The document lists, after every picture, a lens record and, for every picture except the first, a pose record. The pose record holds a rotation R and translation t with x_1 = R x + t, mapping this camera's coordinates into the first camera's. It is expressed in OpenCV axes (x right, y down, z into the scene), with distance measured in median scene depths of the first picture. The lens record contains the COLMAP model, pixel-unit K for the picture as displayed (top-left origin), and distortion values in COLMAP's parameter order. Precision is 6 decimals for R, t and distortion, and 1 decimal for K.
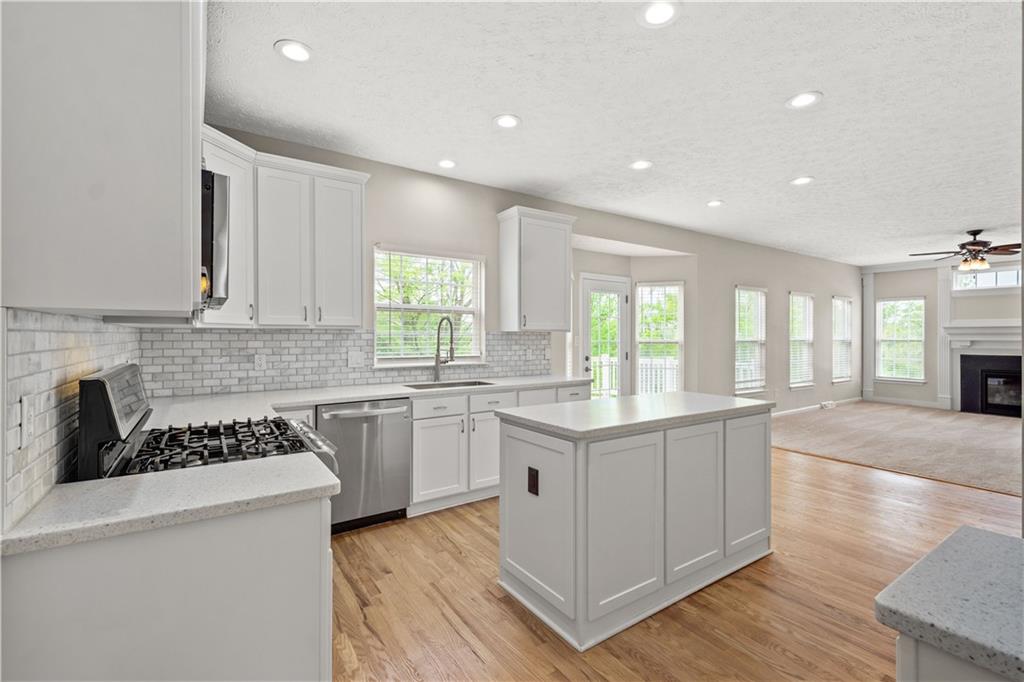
lens RADIAL K [[457.0, 0, 519.3], [0, 457.0, 338.5], [0, 0, 1]] dist [0.012452, 0.000320]
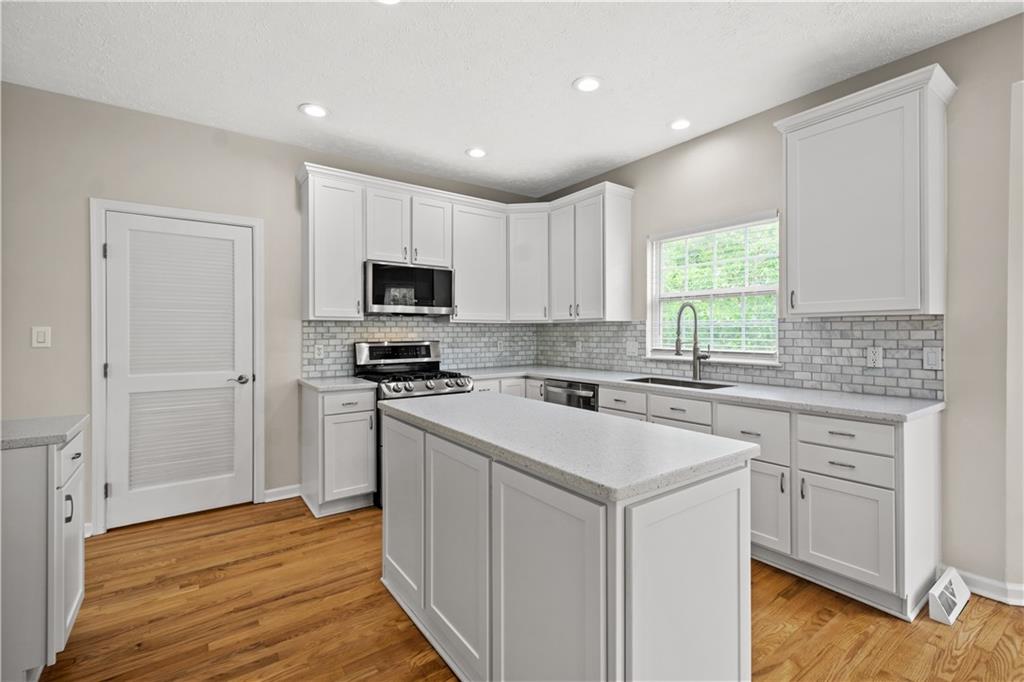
lens RADIAL K [[457.0, 0, 518.9], [0, 457.0, 334.5], [0, 0, 1]] dist [0.012452, 0.000320]
pose [[0.023958, 0.003530, -0.999707, 0.563959], [-0.002408, 0.999991, 0.003474, 0.006767], [0.999710, 0.002324, 0.023966, 0.549649]]
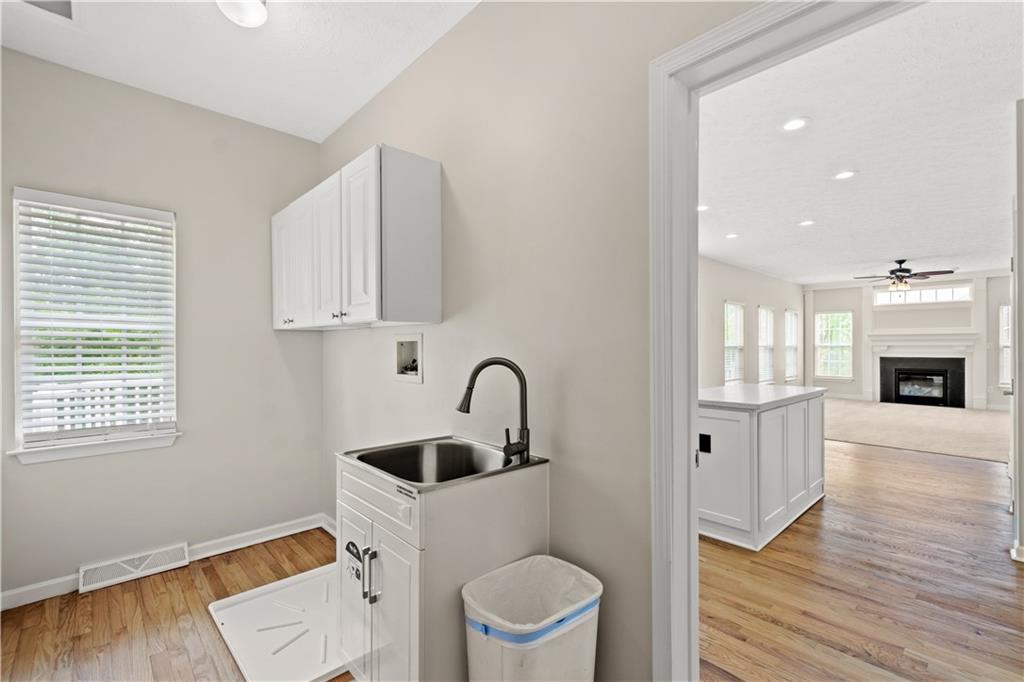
lens RADIAL K [[457.0, 0, 509.4], [0, 457.0, 343.0], [0, 0, 1]] dist [0.012452, 0.000320]
pose [[0.990141, -0.006886, 0.139906, -0.360505], [0.008338, 0.999917, -0.009797, 0.002888], [-0.139826, 0.010867, 0.990116, -0.158437]]
